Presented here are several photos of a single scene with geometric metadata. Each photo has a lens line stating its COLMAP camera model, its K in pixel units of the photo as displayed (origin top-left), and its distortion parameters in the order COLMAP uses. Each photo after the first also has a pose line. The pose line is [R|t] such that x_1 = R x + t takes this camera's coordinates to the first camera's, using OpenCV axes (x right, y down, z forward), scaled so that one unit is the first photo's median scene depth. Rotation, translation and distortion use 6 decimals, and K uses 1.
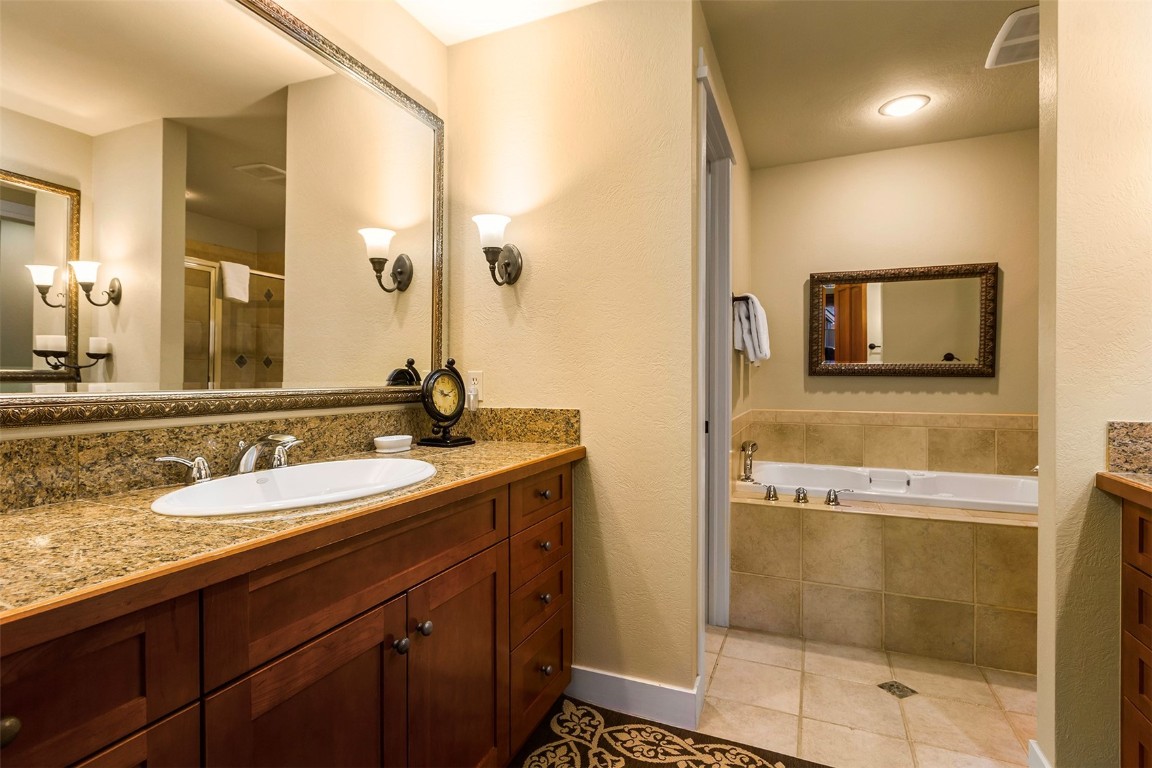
lens RADIAL K [[556.9, 0, 575.4], [0, 556.9, 382.8], [0, 0, 1]] dist [0.005632, -0.001955]
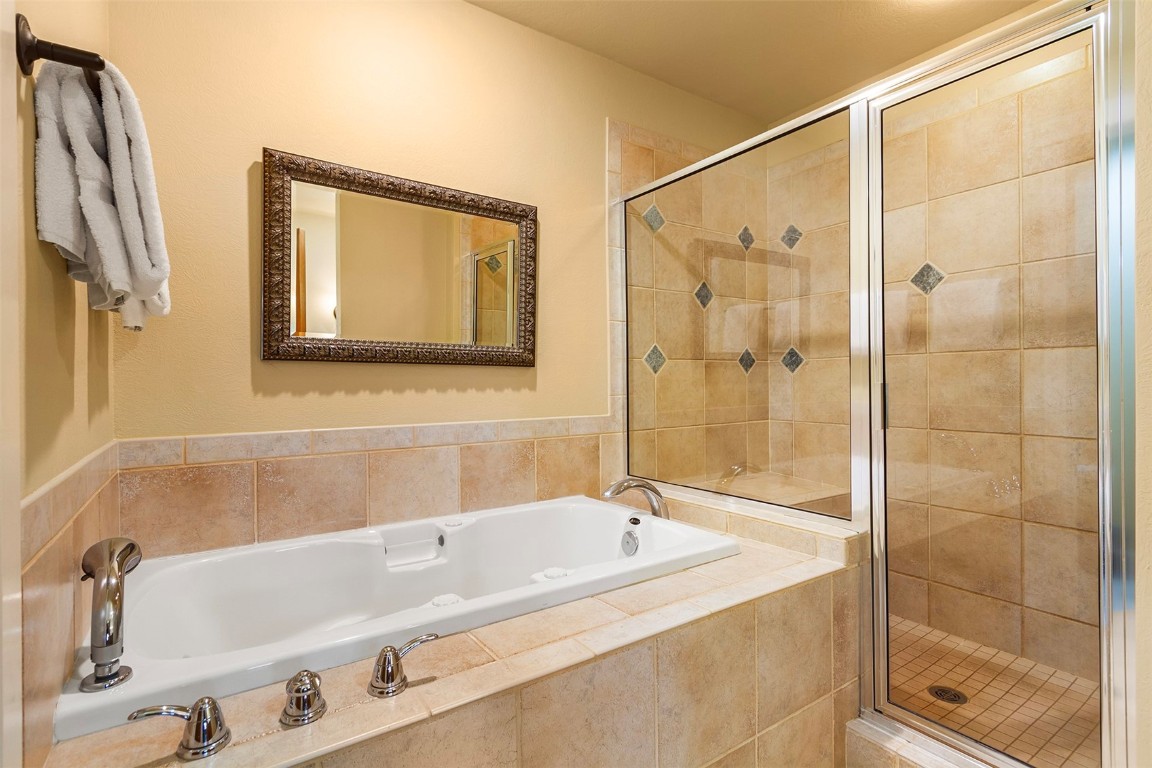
lens RADIAL K [[556.9, 0, 574.2], [0, 556.9, 384.8], [0, 0, 1]] dist [0.005632, -0.001955]
pose [[0.543316, -0.007773, 0.839492, 0.174009], [0.012770, 0.999918, 0.000993, 0.012775], [-0.839431, 0.010180, 0.543371, 0.557005]]
